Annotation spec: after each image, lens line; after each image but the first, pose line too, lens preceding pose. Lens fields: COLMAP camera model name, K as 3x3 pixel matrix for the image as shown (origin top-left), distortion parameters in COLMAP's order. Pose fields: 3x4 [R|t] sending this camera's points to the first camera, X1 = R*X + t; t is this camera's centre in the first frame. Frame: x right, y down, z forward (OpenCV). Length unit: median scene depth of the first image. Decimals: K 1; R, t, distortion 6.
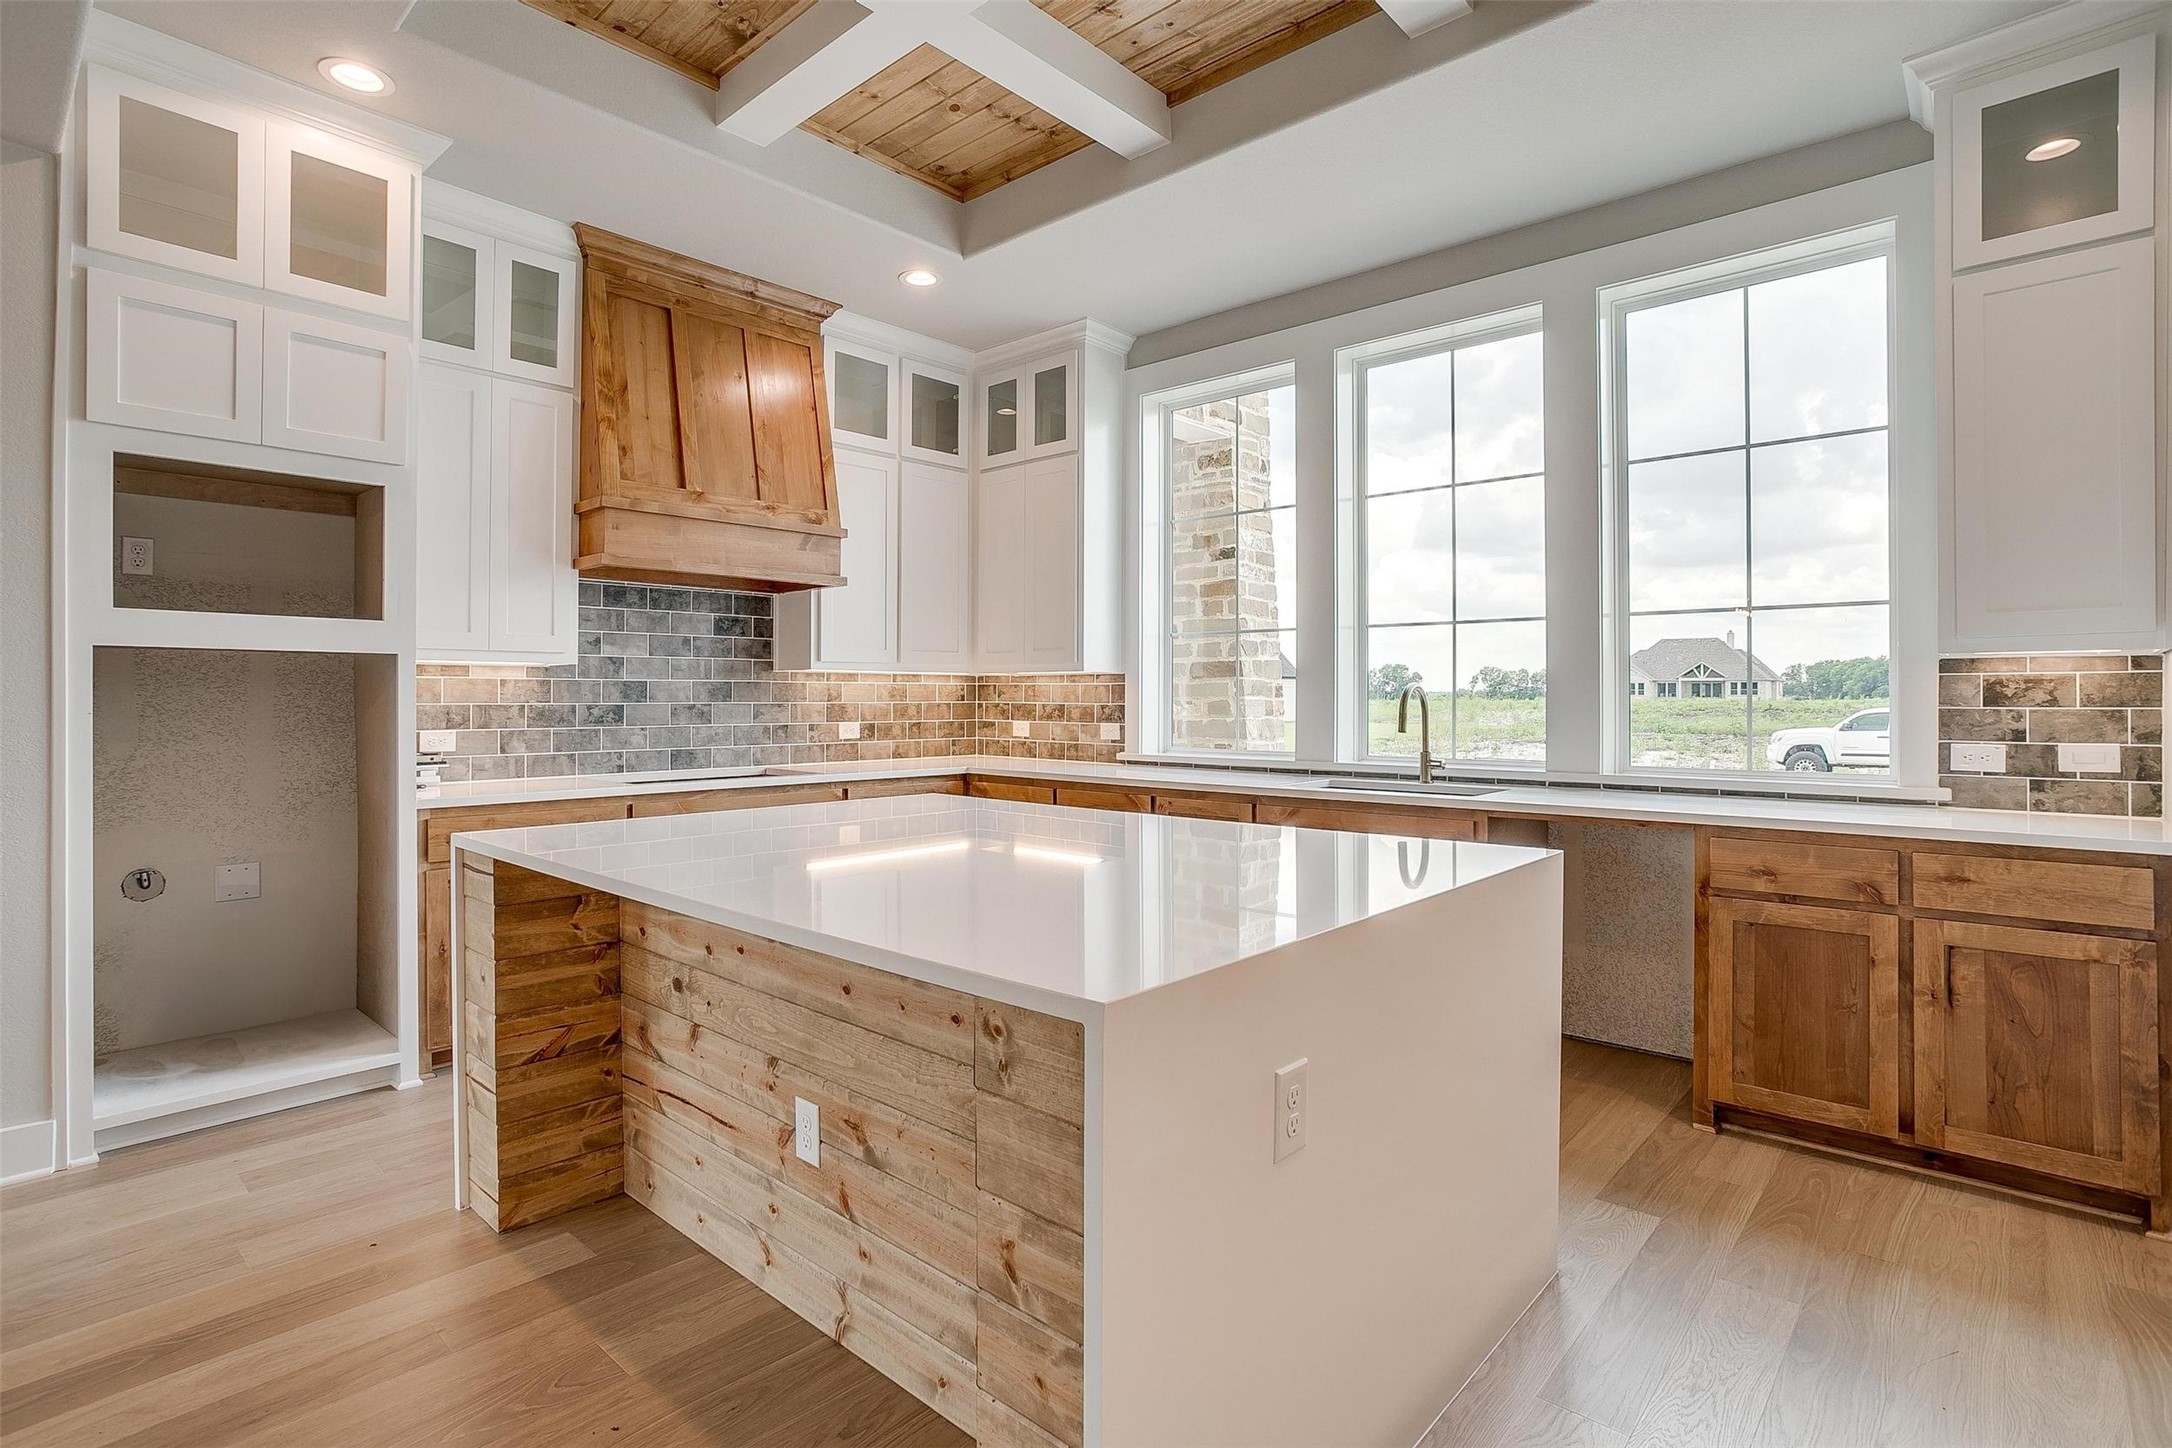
lens RADIAL K [[1055.3, 0, 1075.6], [0, 1055.3, 709.9], [0, 0, 1]] dist [-0.071653, 0.046610]
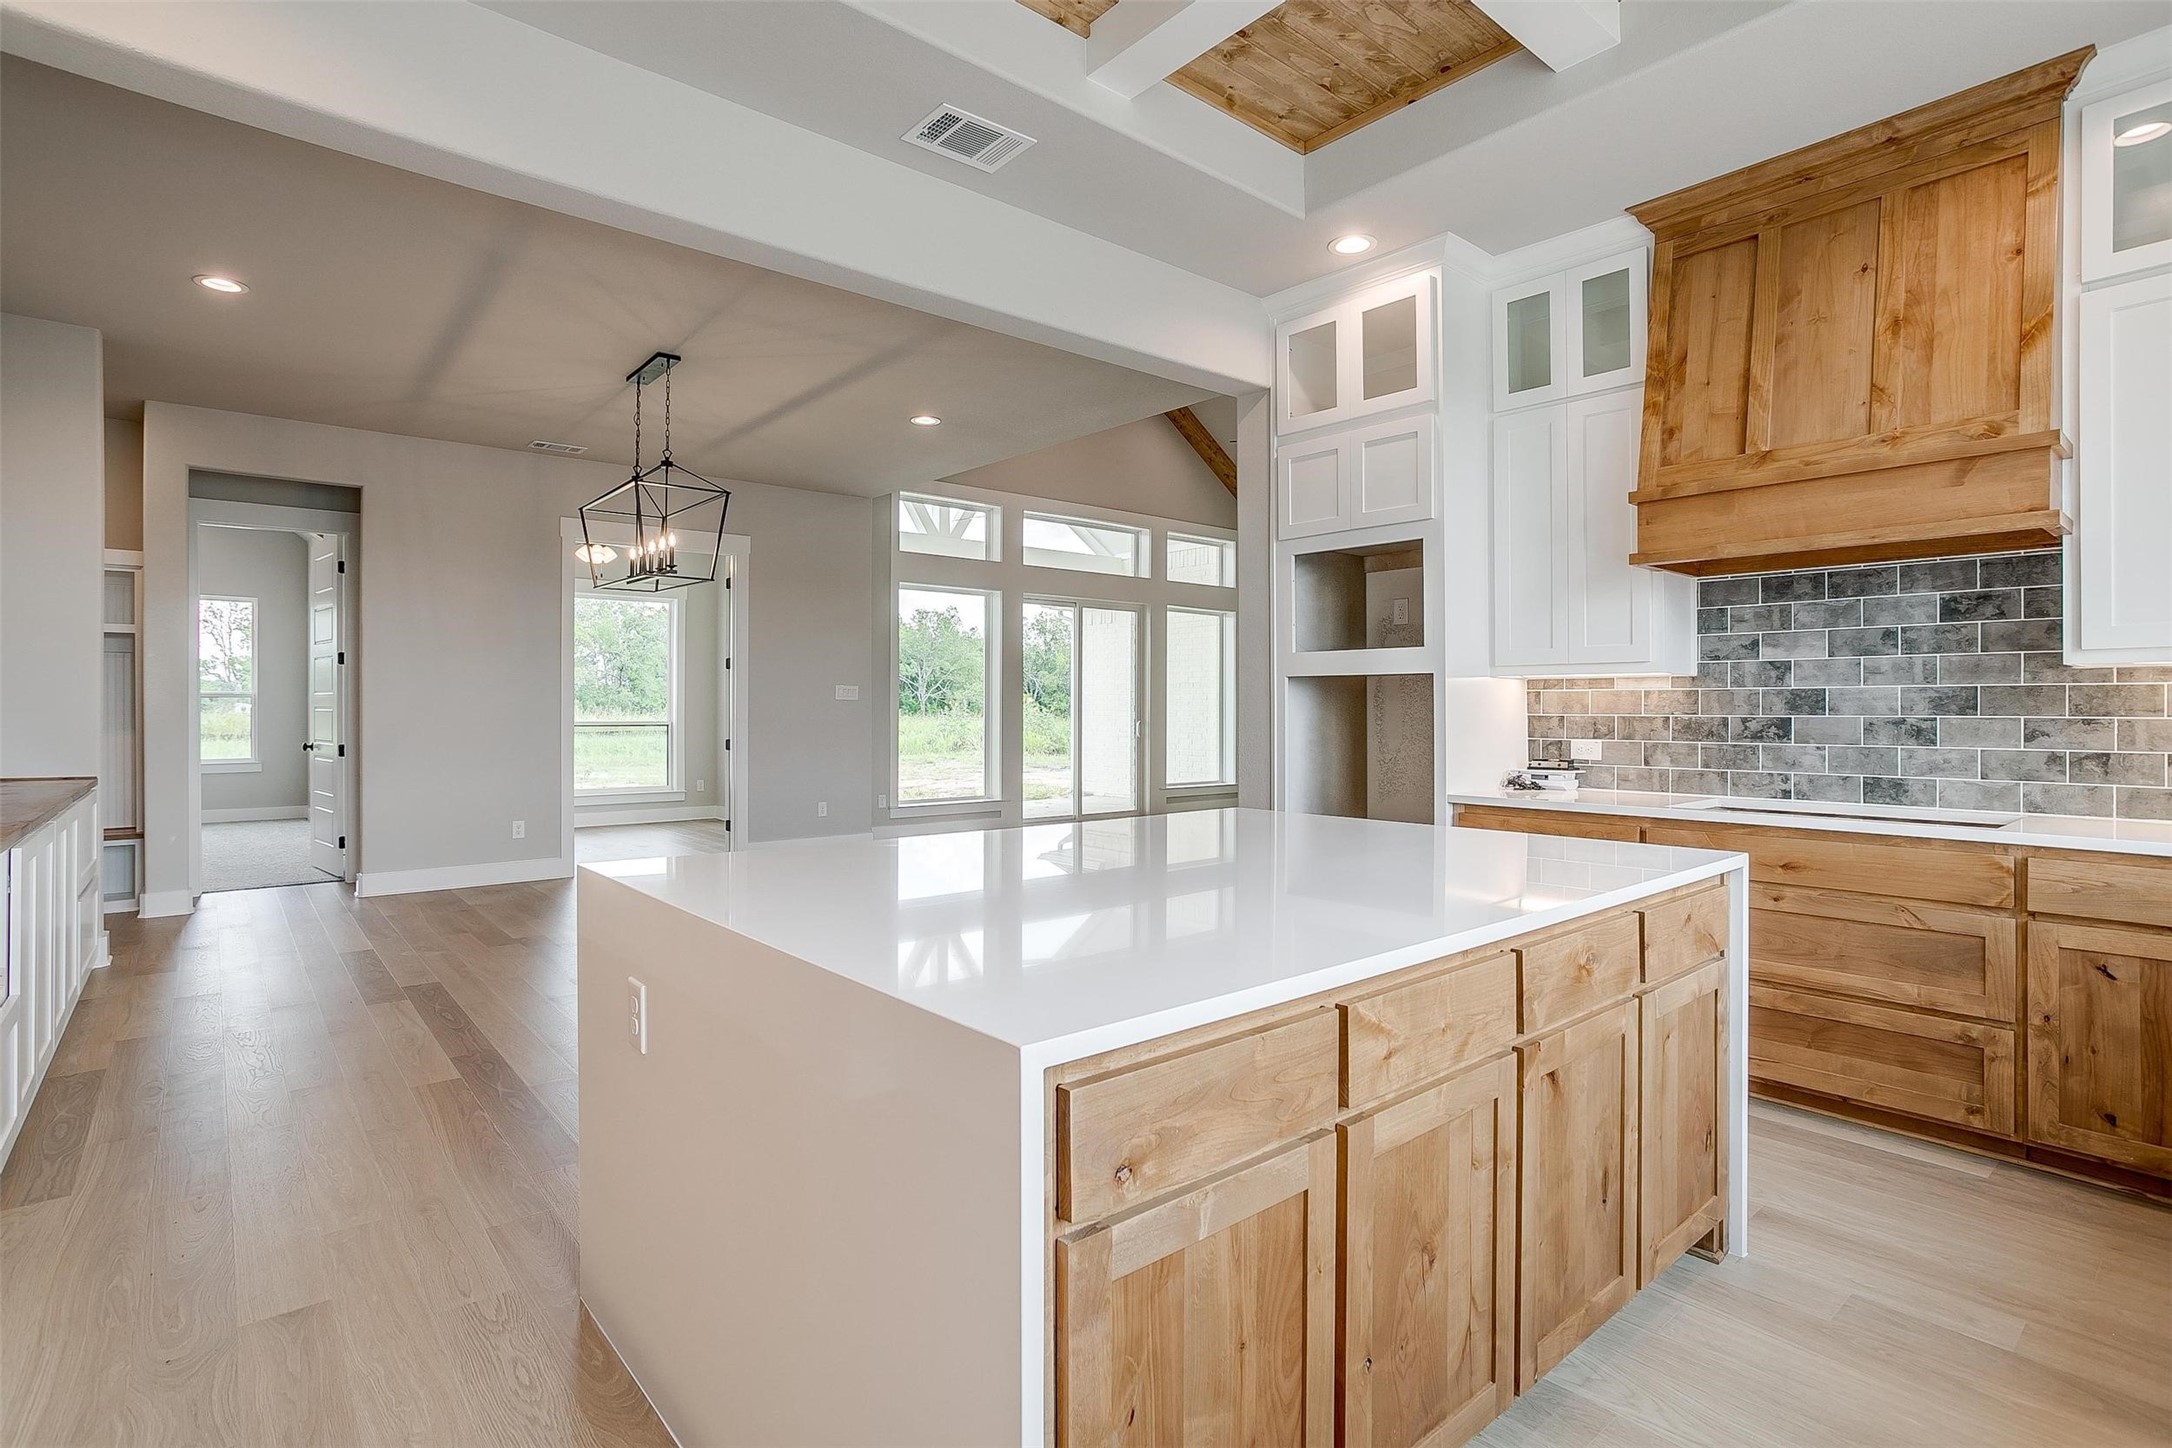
lens RADIAL K [[1055.3, 0, 1075.6], [0, 1055.3, 709.9], [0, 0, 1]] dist [-0.071653, 0.046610]
pose [[-0.122983, 0.002467, -0.992406, 0.460136], [-0.010590, 0.999937, 0.003798, -0.008455], [0.992352, 0.010976, -0.122950, 0.543865]]
